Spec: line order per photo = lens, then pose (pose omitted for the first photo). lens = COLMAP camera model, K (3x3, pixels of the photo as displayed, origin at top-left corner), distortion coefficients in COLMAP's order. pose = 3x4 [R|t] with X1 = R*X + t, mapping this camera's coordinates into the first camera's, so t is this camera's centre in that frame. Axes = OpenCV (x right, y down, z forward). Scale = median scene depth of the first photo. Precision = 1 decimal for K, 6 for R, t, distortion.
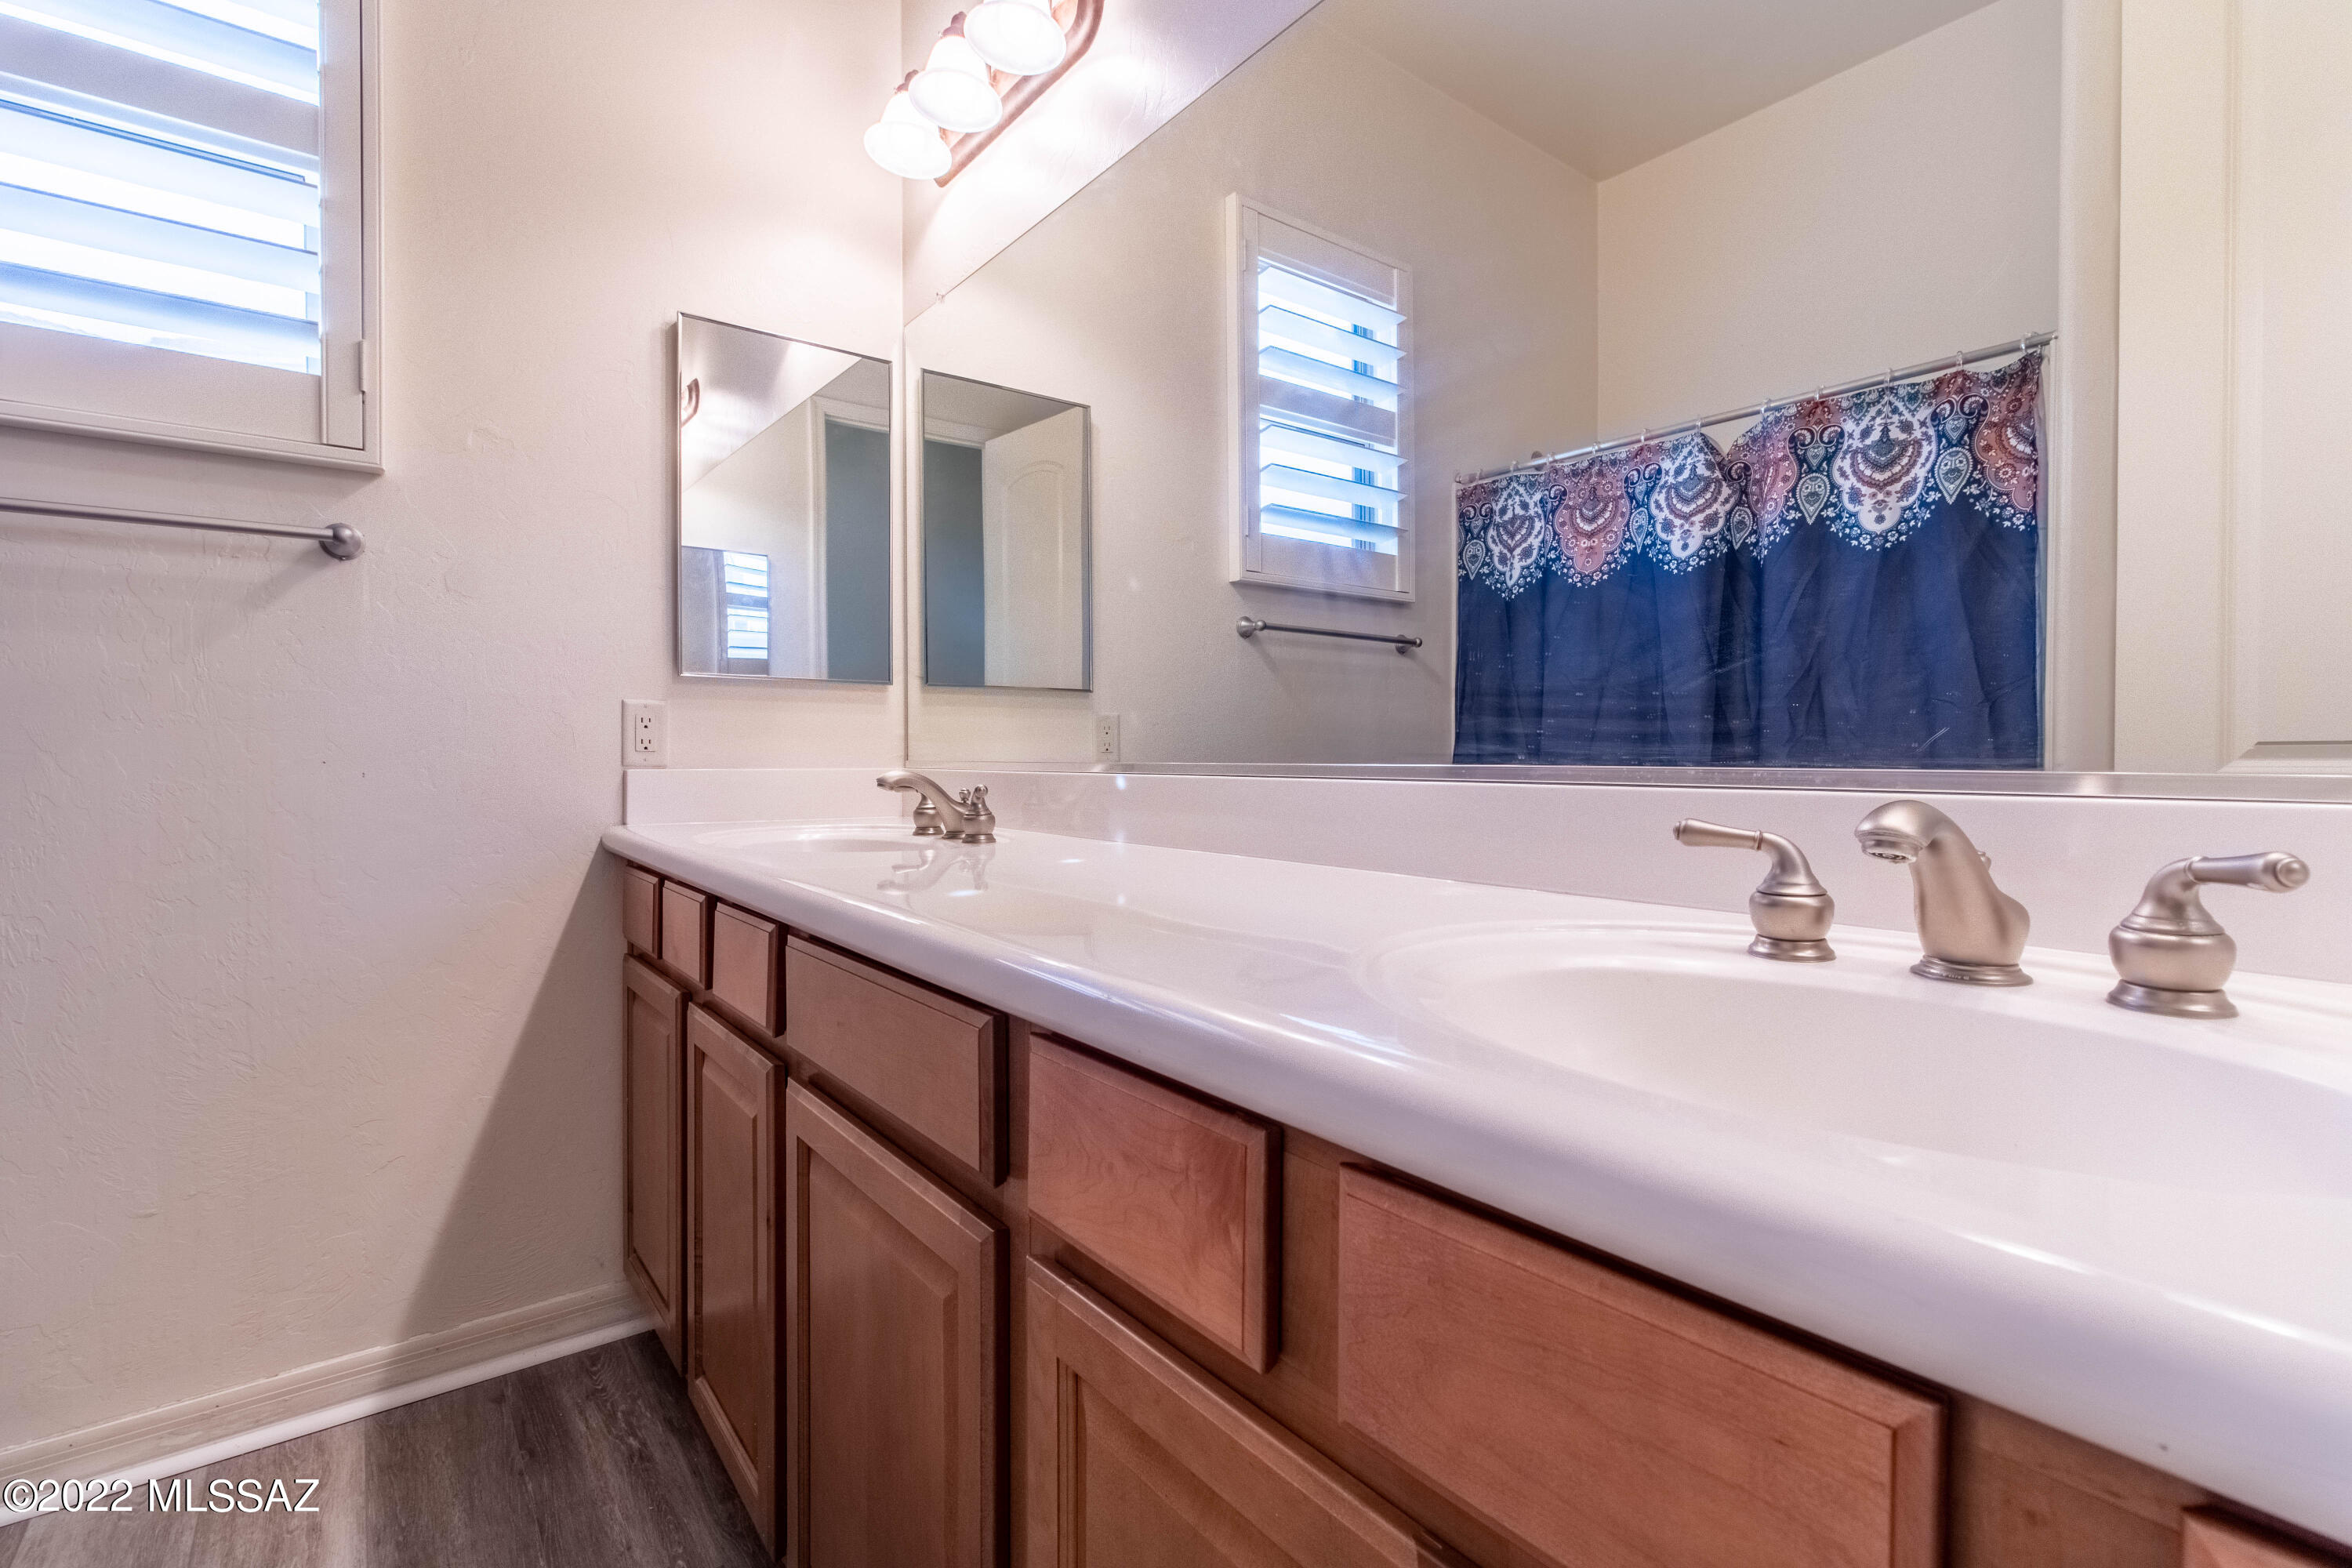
lens RADIAL K [[1084.4, 0, 1191.2], [0, 1084.4, 778.8], [0, 0, 1]] dist [0.001772, 0.000819]
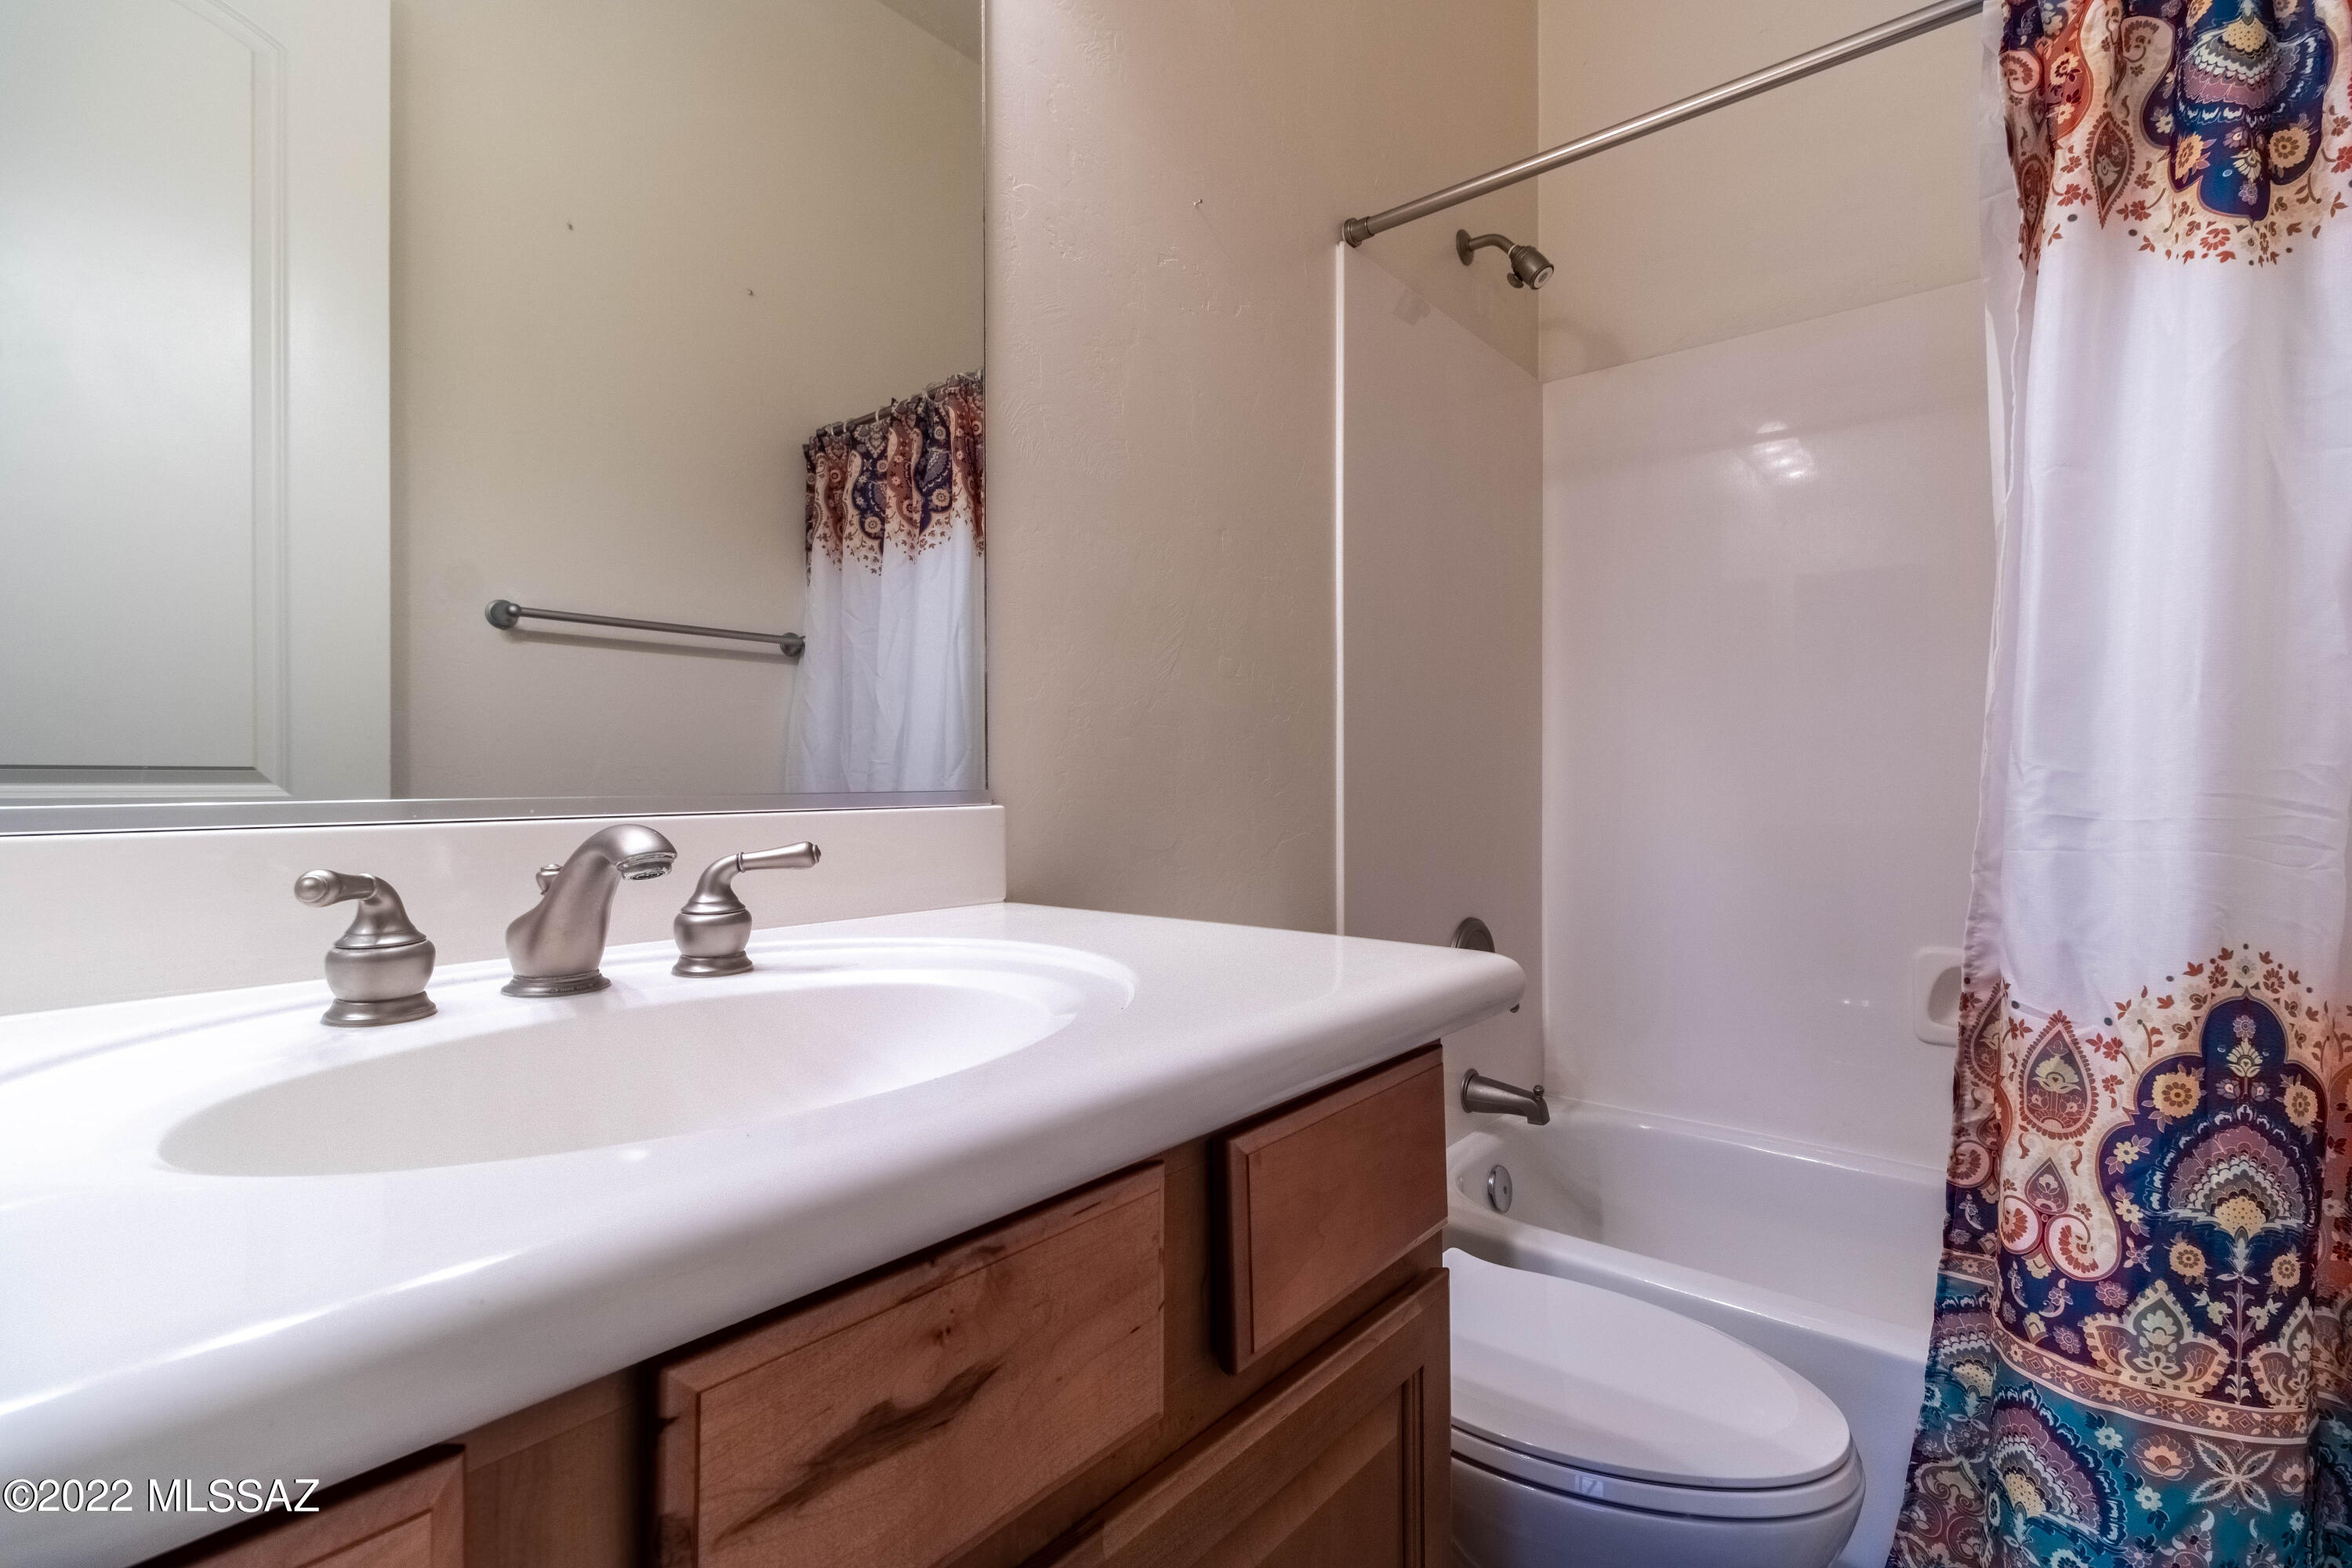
lens RADIAL K [[1084.4, 0, 1191.2], [0, 1084.4, 778.8], [0, 0, 1]] dist [0.001772, 0.000819]
pose [[-0.215131, 0.001538, 0.976584, -0.520189], [0.027063, 0.999624, 0.004387, -0.012160], [-0.976210, 0.027373, -0.215092, 0.693030]]
